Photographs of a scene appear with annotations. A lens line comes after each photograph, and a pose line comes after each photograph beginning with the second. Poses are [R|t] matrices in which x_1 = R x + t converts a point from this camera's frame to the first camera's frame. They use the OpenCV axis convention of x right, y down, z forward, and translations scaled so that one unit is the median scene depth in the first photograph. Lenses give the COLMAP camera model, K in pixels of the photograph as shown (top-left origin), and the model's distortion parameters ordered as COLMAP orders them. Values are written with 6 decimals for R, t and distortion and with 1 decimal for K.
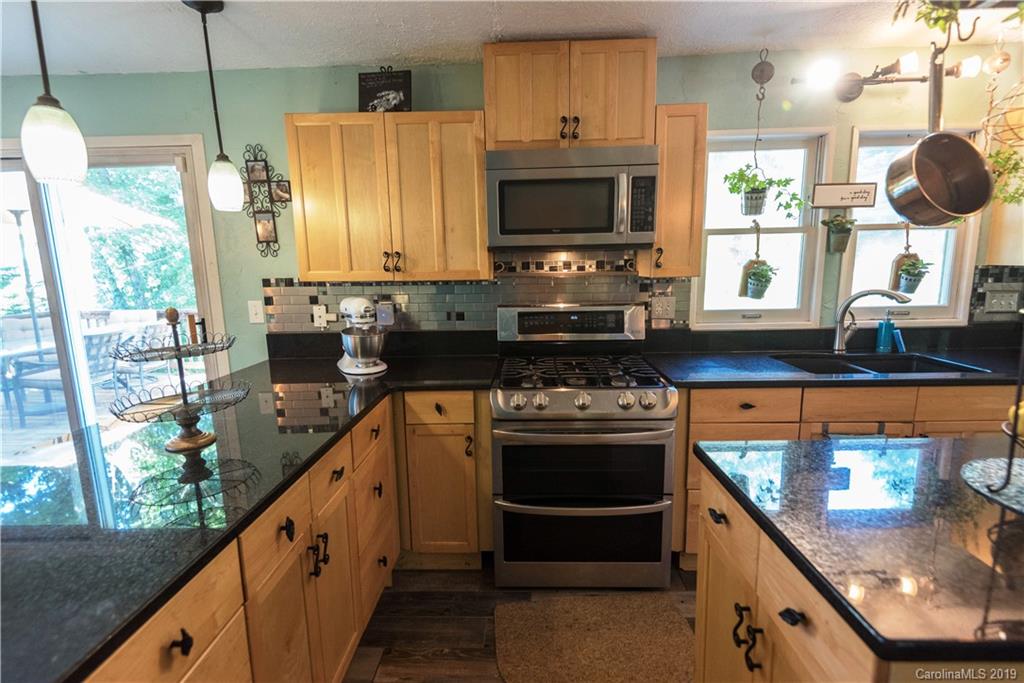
lens RADIAL K [[474.4, 0, 514.0], [0, 474.4, 340.0], [0, 0, 1]] dist [0.014972, -0.002563]
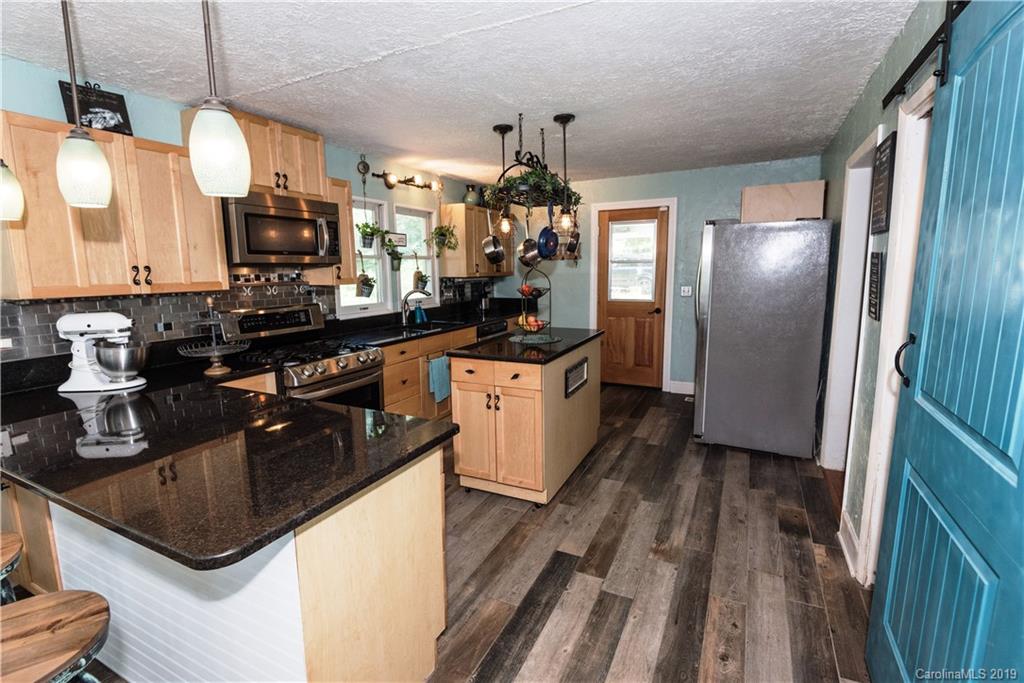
lens RADIAL K [[477.7, 0, 513.5], [0, 477.7, 345.9], [0, 0, 1]] dist [-0.002136, -0.001210]
pose [[0.424467, -0.134063, 0.895463, -0.789601], [0.156724, 0.984928, 0.073167, 0.037810], [-0.891776, 0.109284, 0.439081, -0.162800]]
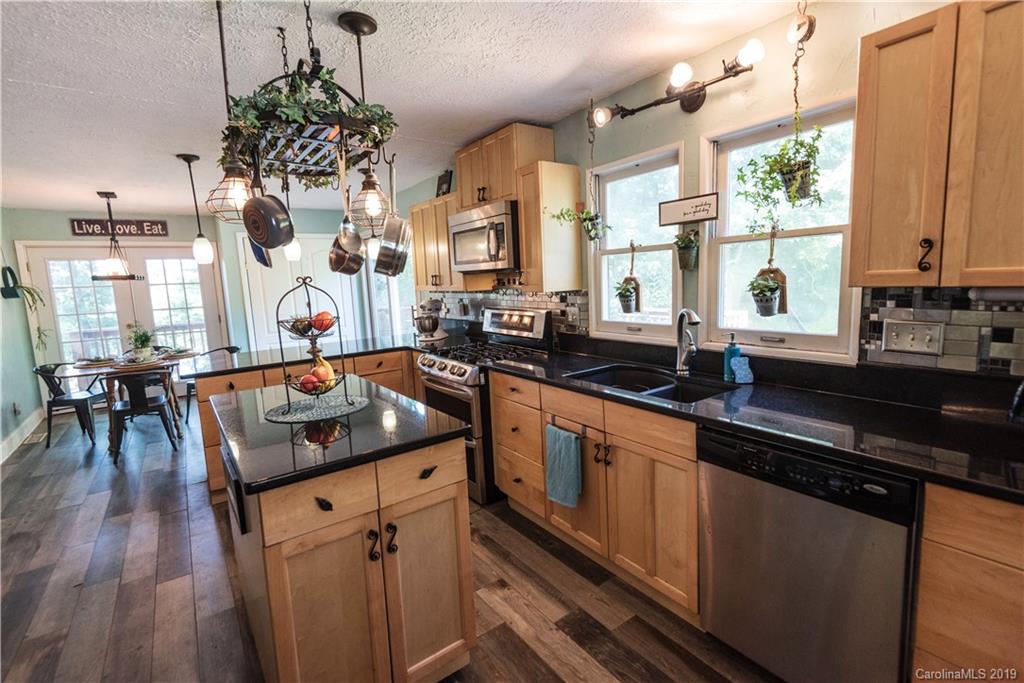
lens RADIAL K [[474.4, 0, 507.8], [0, 474.4, 338.4], [0, 0, 1]] dist [0.014972, -0.002563]
pose [[0.595305, 0.096204, -0.797720, 1.219631], [-0.102285, 0.993803, 0.043520, -0.048409], [0.796963, 0.055687, 0.601456, 0.142973]]
